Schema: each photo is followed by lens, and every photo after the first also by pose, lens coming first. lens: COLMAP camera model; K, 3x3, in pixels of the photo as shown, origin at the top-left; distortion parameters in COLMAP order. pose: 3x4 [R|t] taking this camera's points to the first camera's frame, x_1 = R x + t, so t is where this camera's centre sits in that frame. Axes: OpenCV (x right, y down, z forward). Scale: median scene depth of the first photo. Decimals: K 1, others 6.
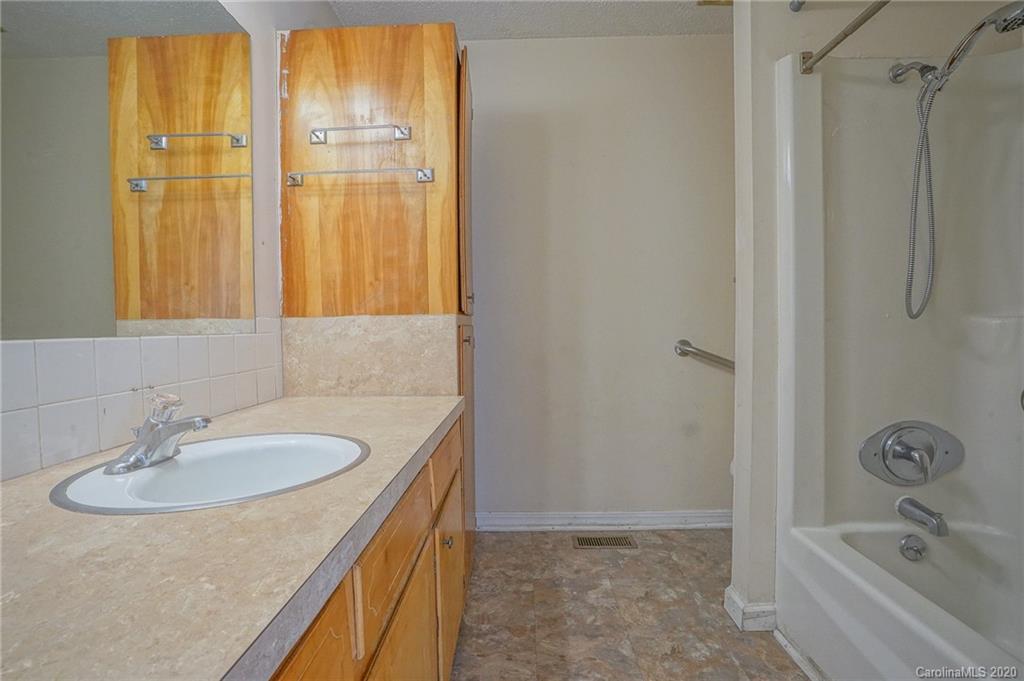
lens RADIAL K [[474.5, 0, 506.3], [0, 474.5, 343.9], [0, 0, 1]] dist [-0.061270, 0.023401]
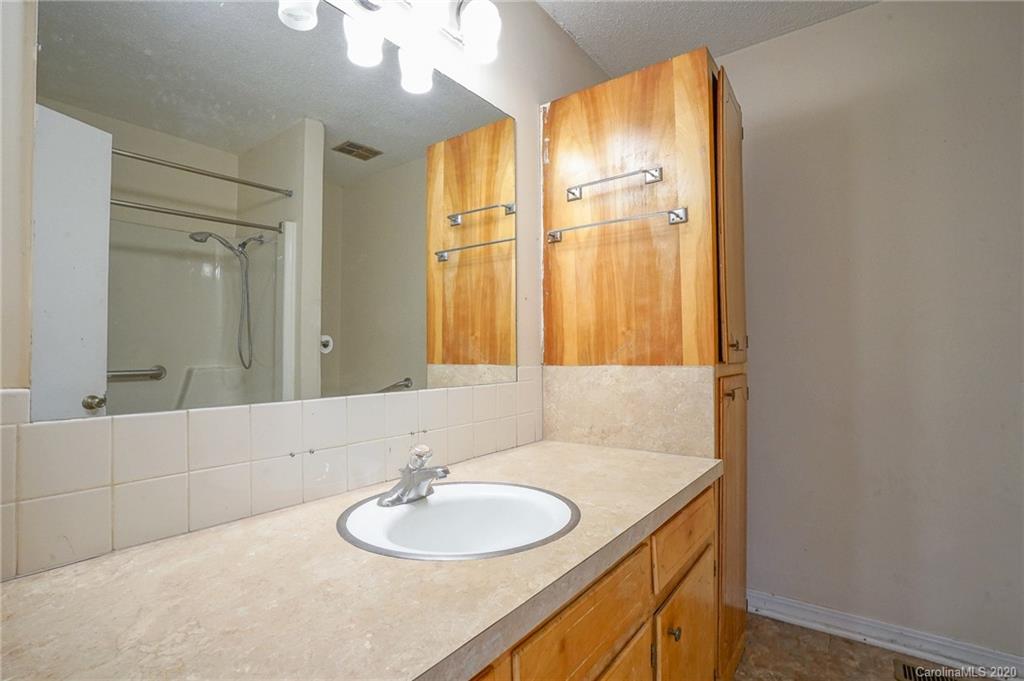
lens RADIAL K [[485.4, 0, 507.3], [0, 485.4, 343.9], [0, 0, 1]] dist [-0.060305, 0.021646]
pose [[0.816626, -0.004970, -0.577146, 0.097515], [-0.024026, 0.998803, -0.042596, -0.056586], [0.576667, 0.048651, 0.815529, 0.043028]]
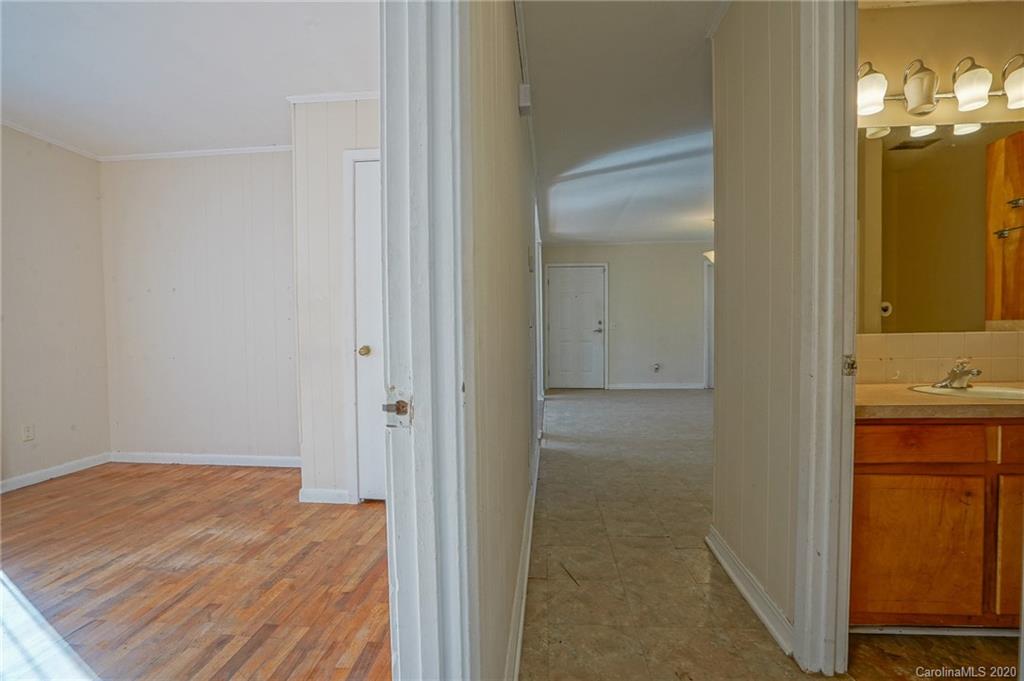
lens RADIAL K [[485.4, 0, 507.3], [0, 485.4, 343.9], [0, 0, 1]] dist [-0.060305, 0.021646]
pose [[-0.055918, 0.040581, -0.997610, 0.887430], [-0.015824, 0.999012, 0.041525, -0.011919], [0.998310, 0.018108, -0.055220, -0.587520]]
